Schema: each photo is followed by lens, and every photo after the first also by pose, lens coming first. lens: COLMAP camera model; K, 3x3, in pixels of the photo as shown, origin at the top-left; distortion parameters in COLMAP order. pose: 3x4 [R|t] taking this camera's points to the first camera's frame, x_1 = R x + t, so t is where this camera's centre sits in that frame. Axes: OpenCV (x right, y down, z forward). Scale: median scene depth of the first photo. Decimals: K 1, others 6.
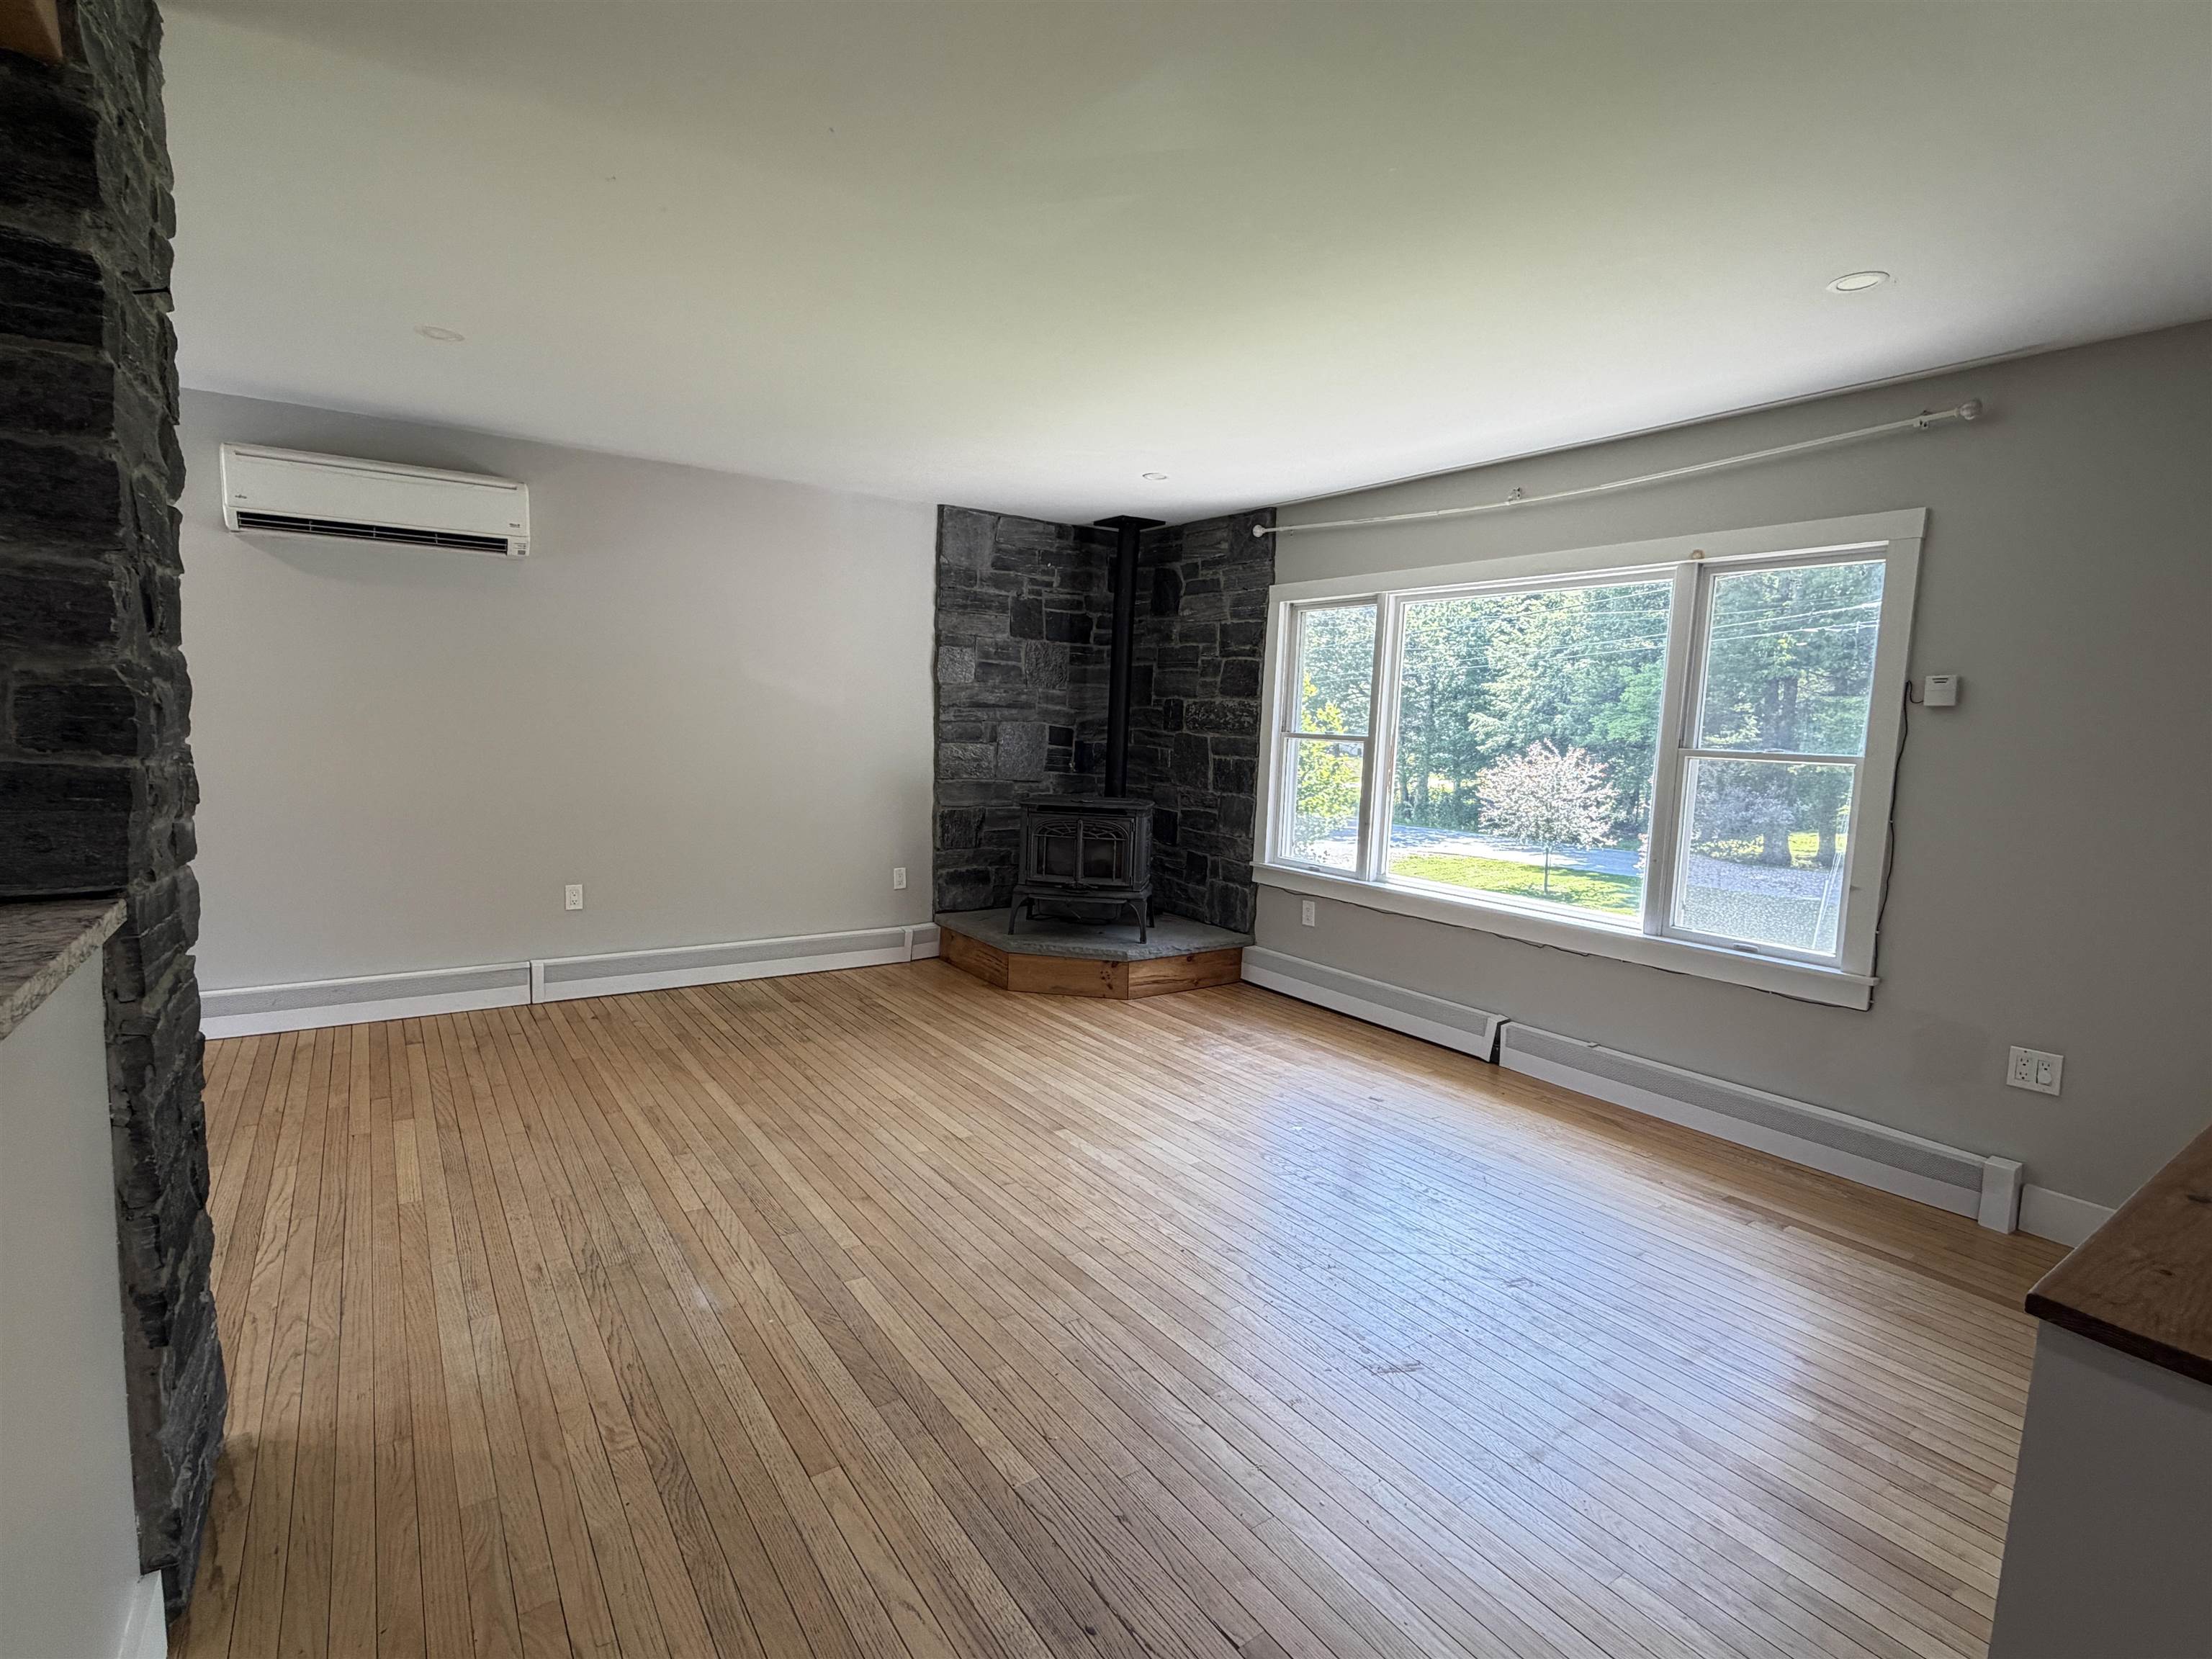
lens RADIAL K [[1057.4, 0, 1106.0], [0, 1057.4, 829.5], [0, 0, 1]] dist [-0.000176, -0.000227]
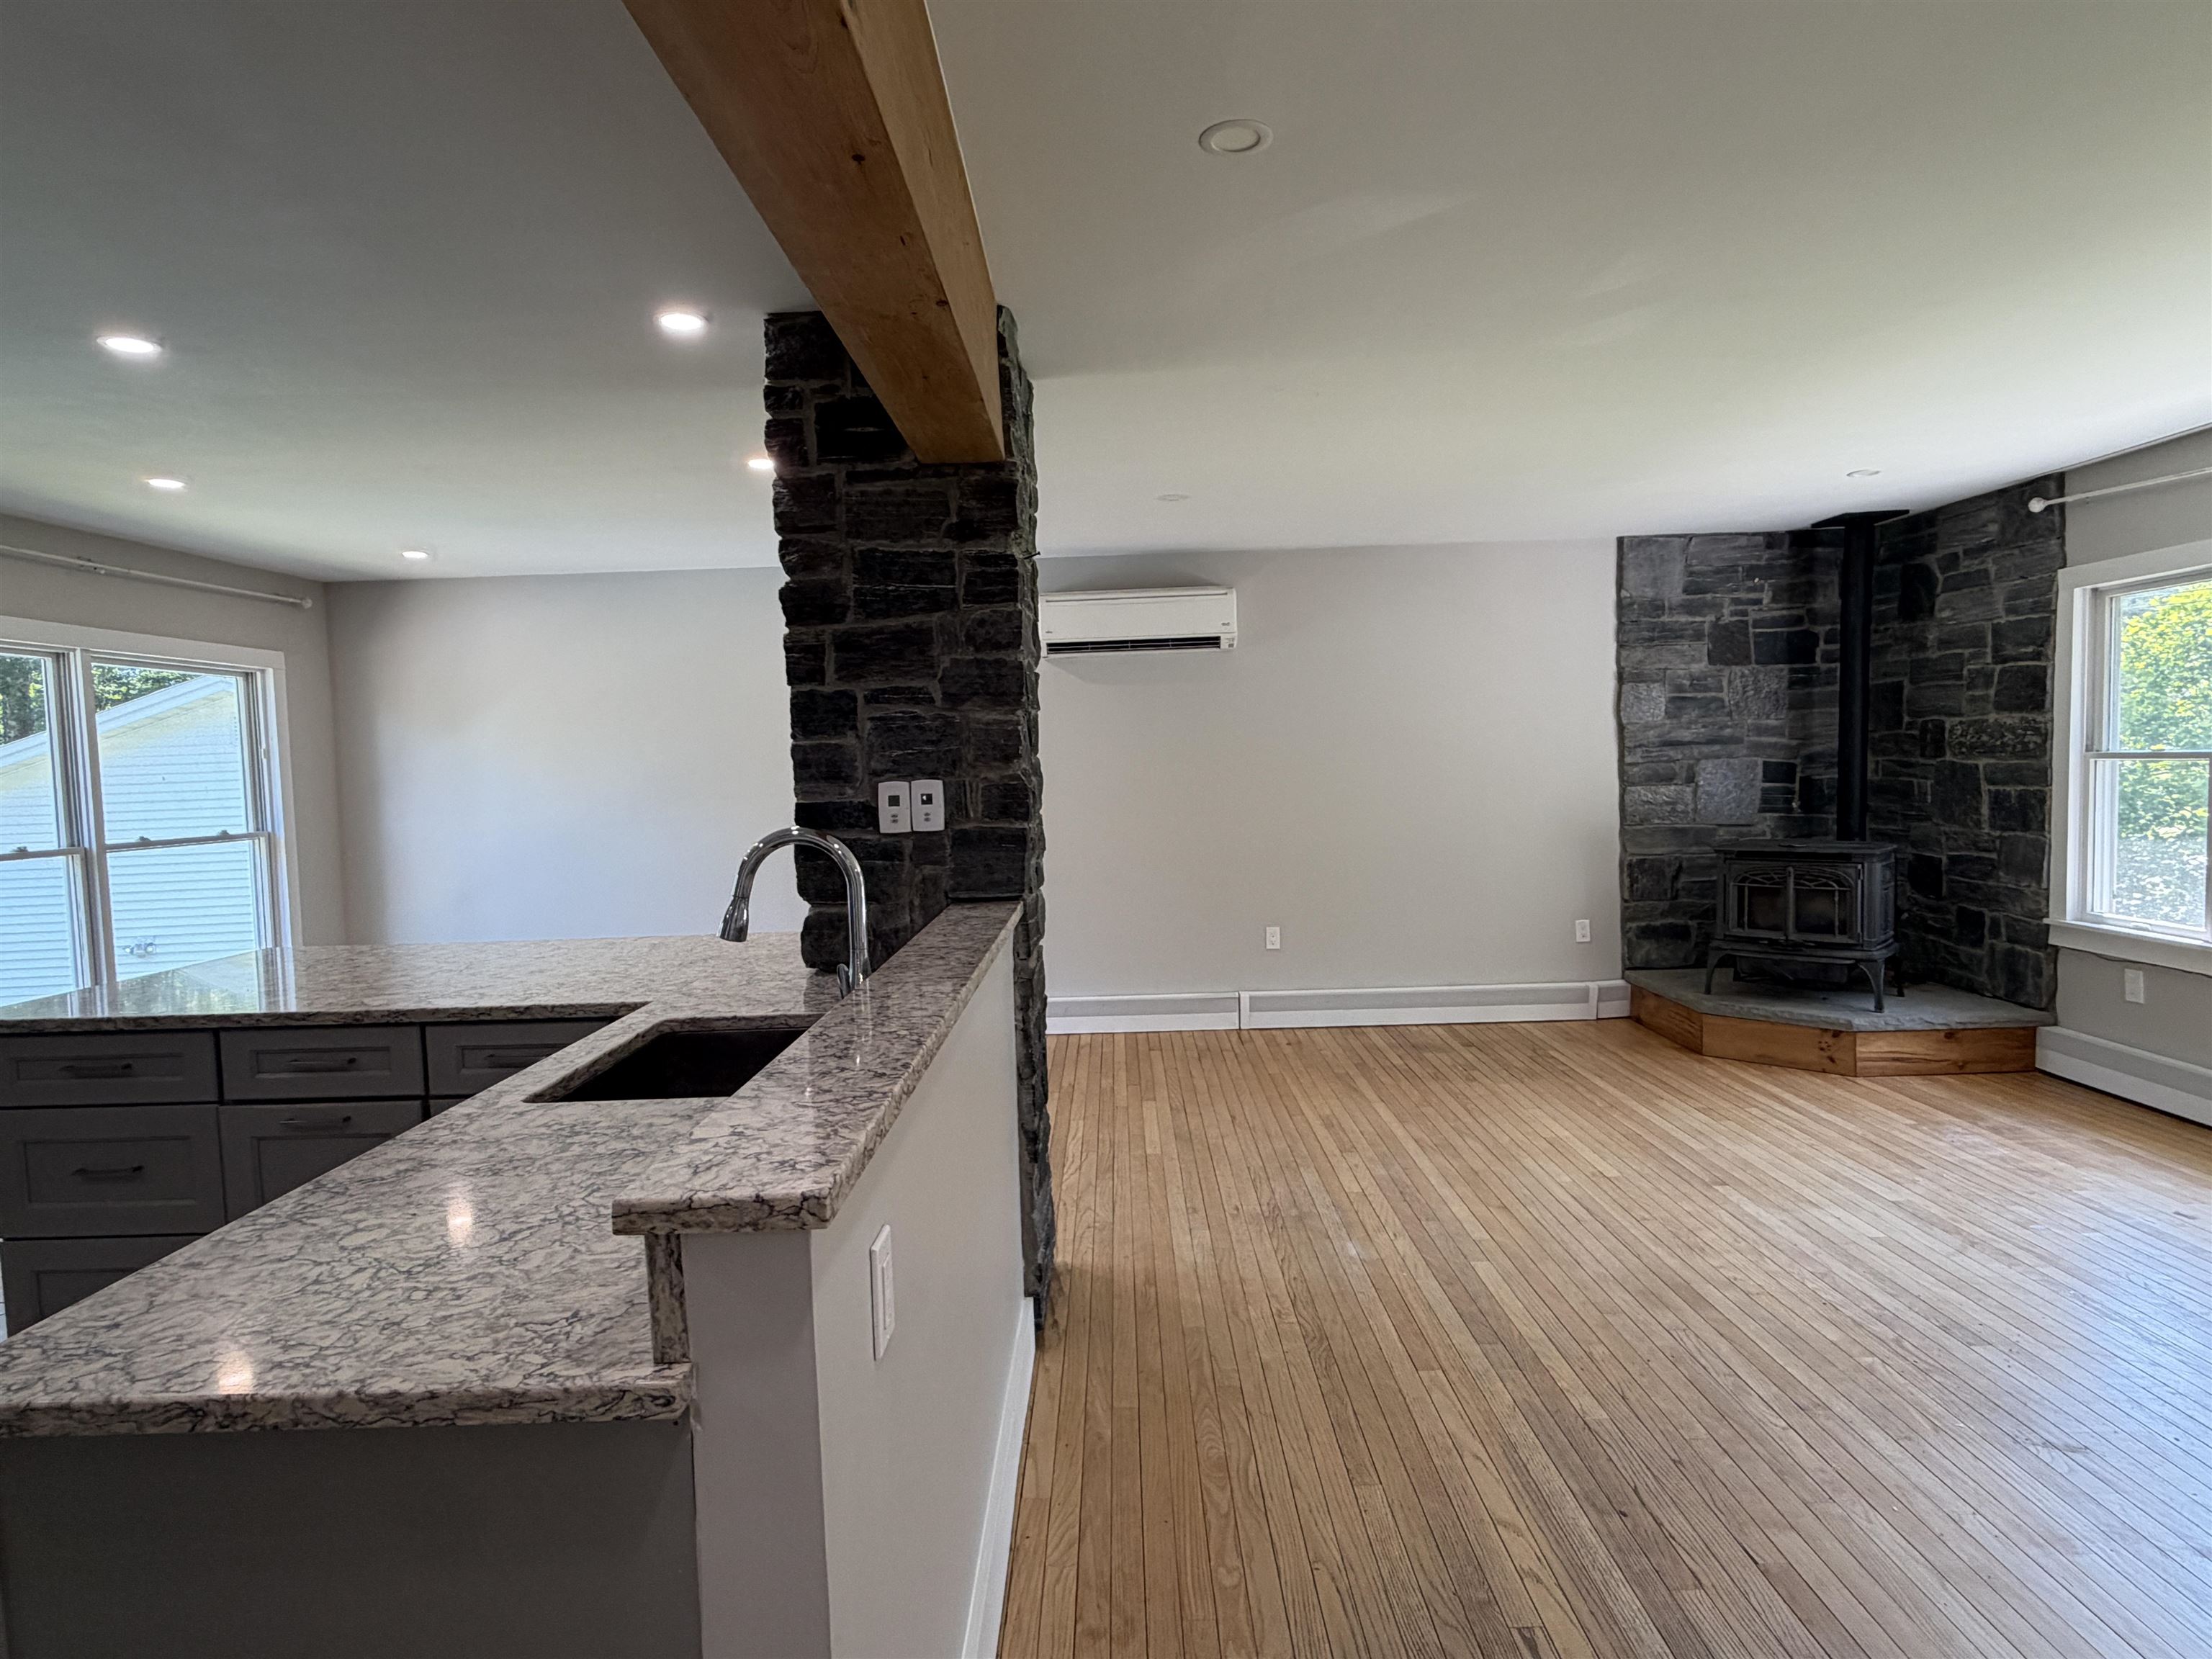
lens RADIAL K [[1211.9, 0, 1096.6], [0, 1211.9, 833.0], [0, 0, 1]] dist [0.000235, 0.000446]
pose [[0.810465, -0.025488, -0.585233, 0.098826], [-0.002932, 0.998864, -0.047563, 0.012491], [0.585780, 0.040264, 0.809469, -0.154956]]
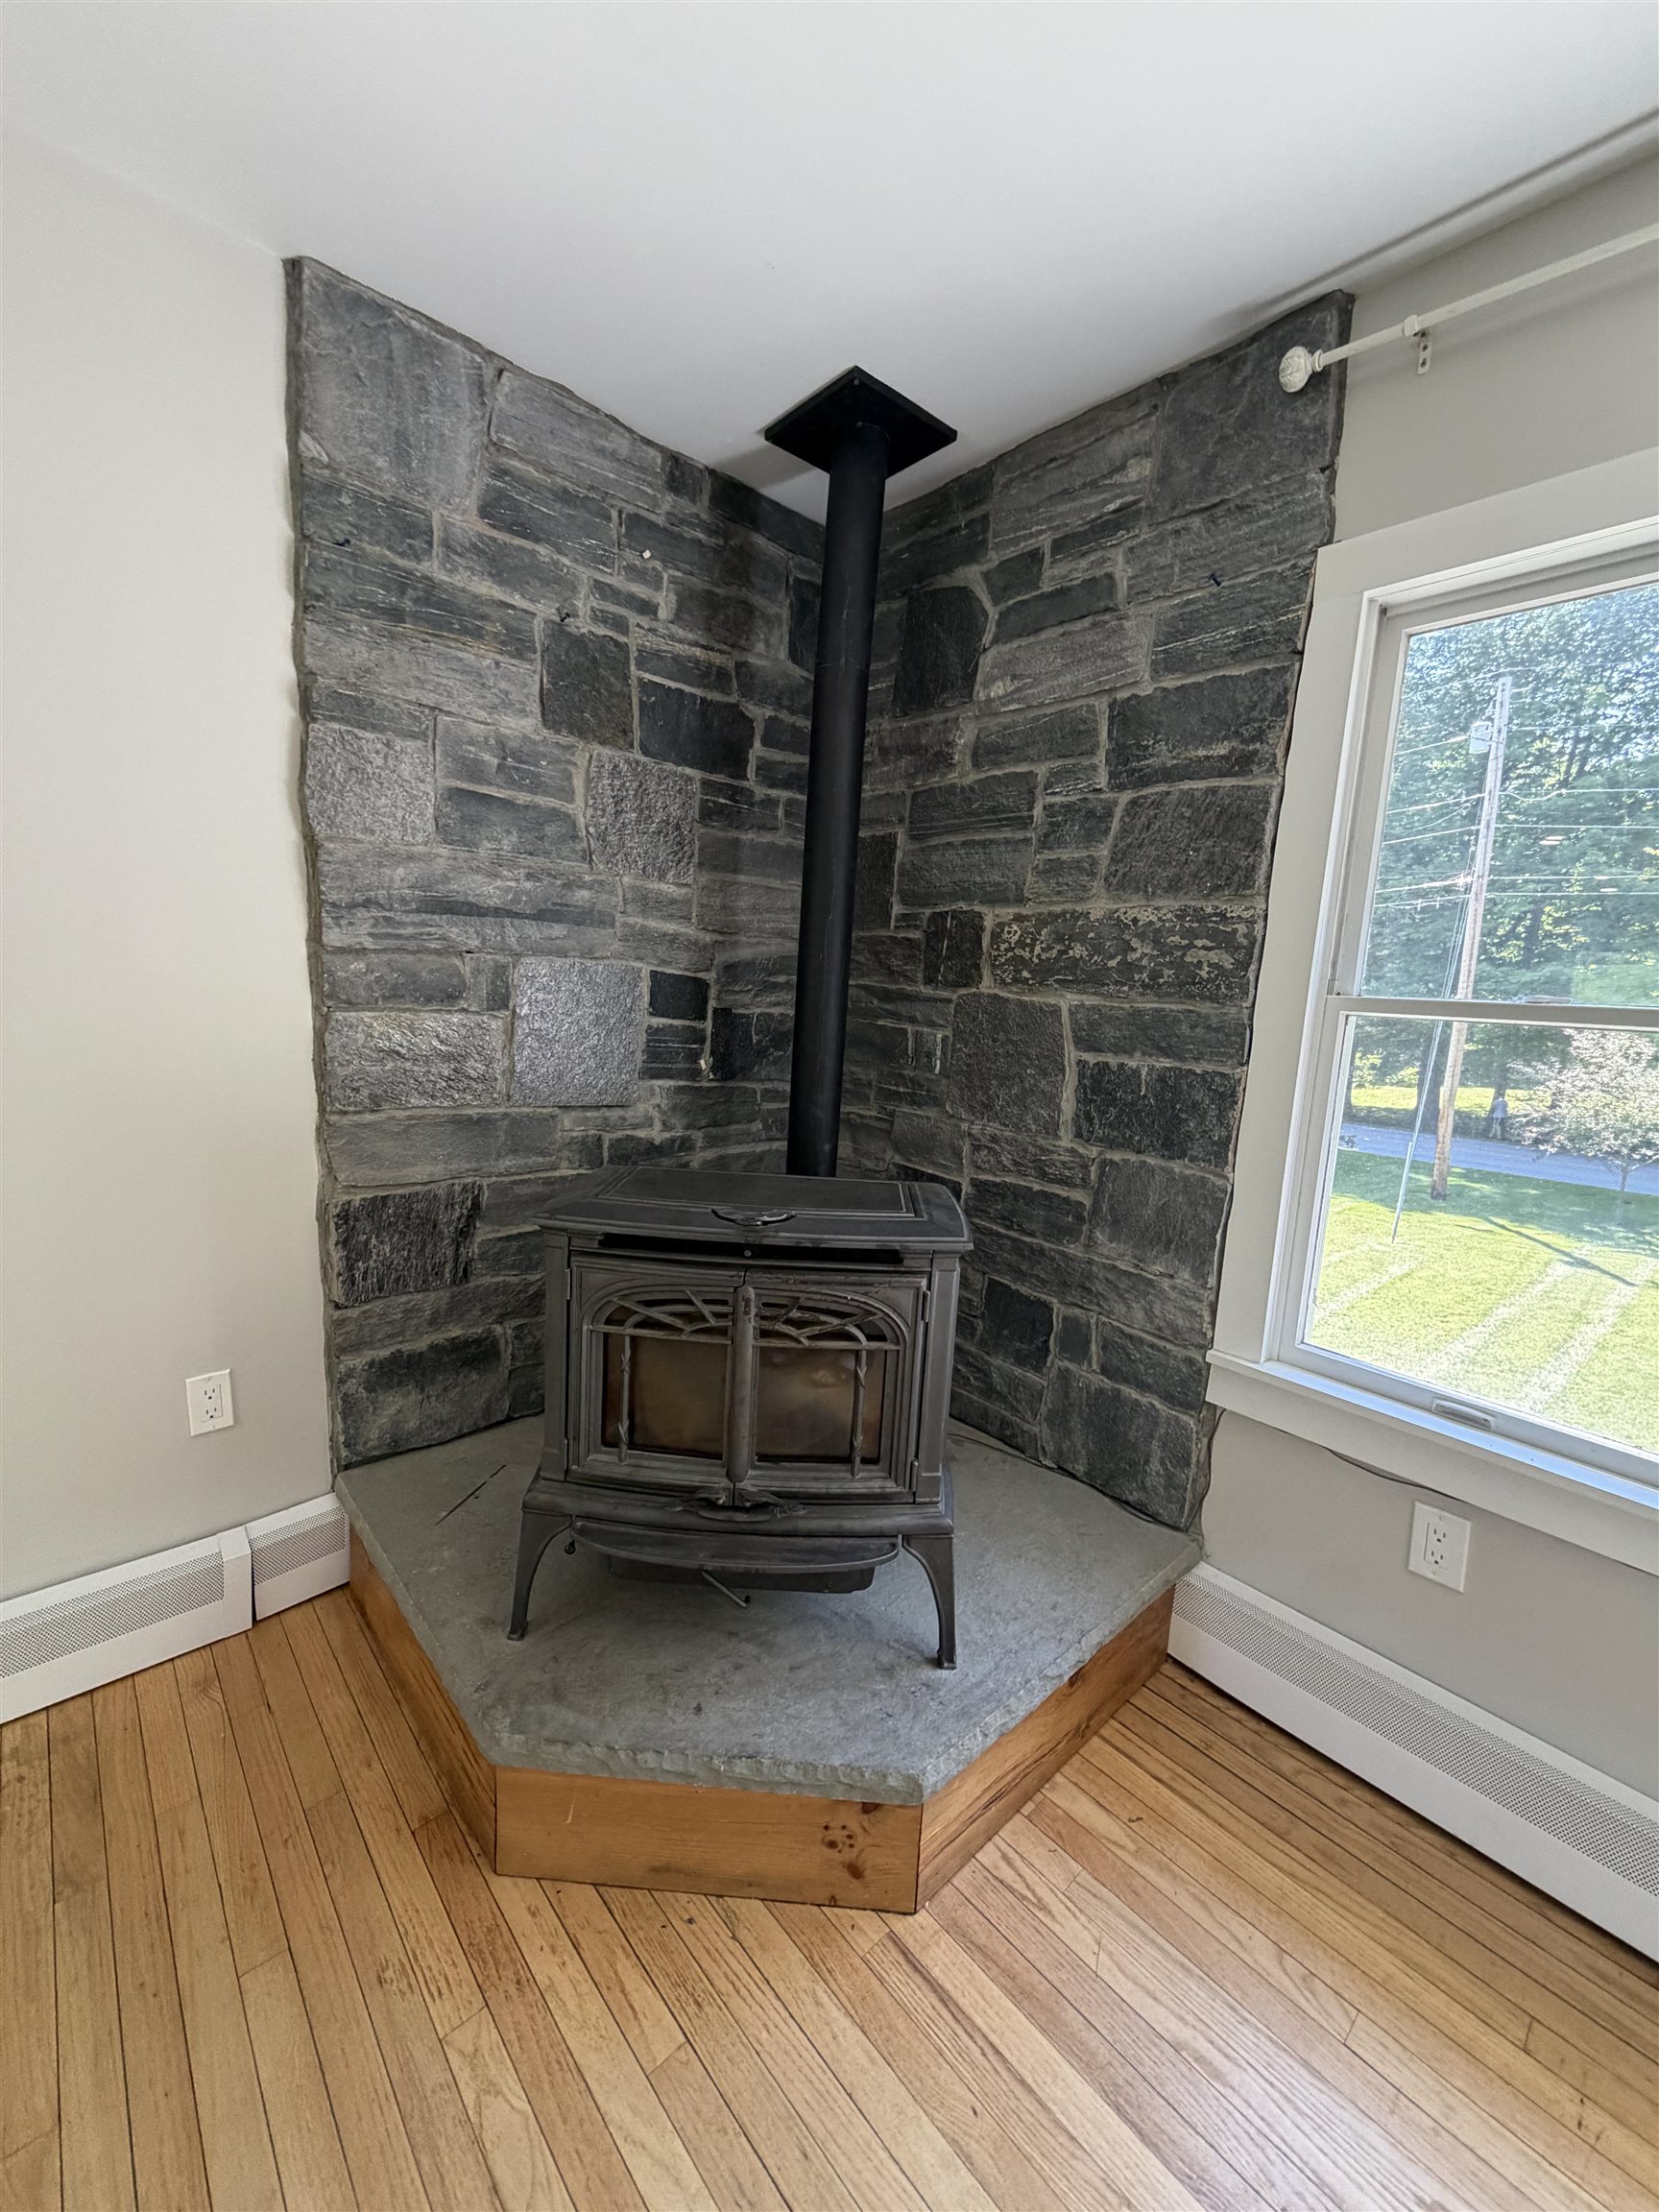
lens RADIAL K [[881.7, 0, 833.2], [0, 881.7, 1110.8], [0, 0, 1]] dist [-0.000811, -0.000373]
pose [[0.991634, -0.001831, 0.129072, -0.031869], [-0.003648, 0.999103, 0.042201, -0.067342], [-0.129033, -0.042318, 0.990737, 0.752029]]
